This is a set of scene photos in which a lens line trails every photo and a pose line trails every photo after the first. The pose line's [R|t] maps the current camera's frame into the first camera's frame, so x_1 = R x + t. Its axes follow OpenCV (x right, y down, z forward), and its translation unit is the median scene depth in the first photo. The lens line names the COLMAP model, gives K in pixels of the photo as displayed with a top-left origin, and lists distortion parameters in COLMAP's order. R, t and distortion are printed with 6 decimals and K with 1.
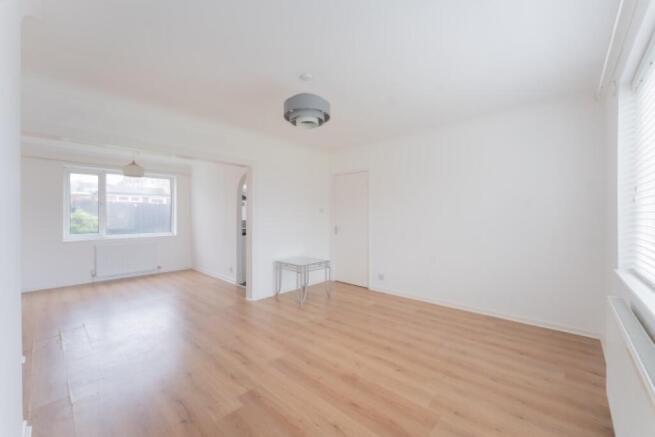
lens RADIAL K [[262.9, 0, 323.3], [0, 262.9, 220.0], [0, 0, 1]] dist [-0.021140, -0.000058]
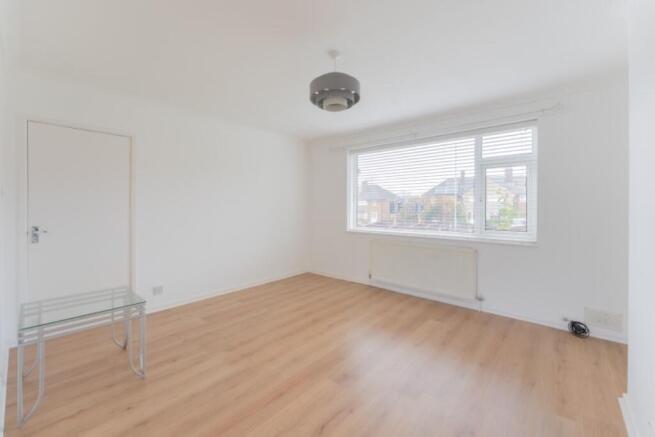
lens RADIAL K [[268.0, 0, 327.9], [0, 268.0, 207.1], [0, 0, 1]] dist [0.000440, -0.000094]
pose [[-0.035127, -0.002608, 0.999379, -0.882389], [0.015644, 0.999873, 0.003160, -0.010868], [-0.999260, 0.015745, -0.035081, 0.923085]]
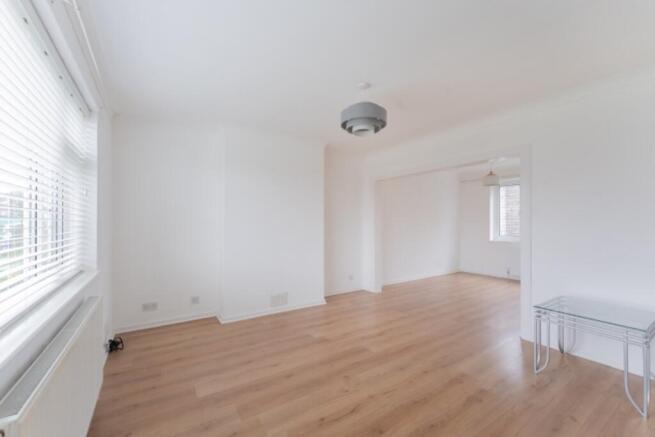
lens RADIAL K [[262.9, 0, 323.3], [0, 262.9, 220.0], [0, 0, 1]] dist [-0.021140, -0.000058]
pose [[-0.245113, -0.004233, -0.969485, 0.843498], [-0.010006, 0.999948, -0.001836, -0.015983], [0.969443, 0.009251, -0.245143, 0.960349]]
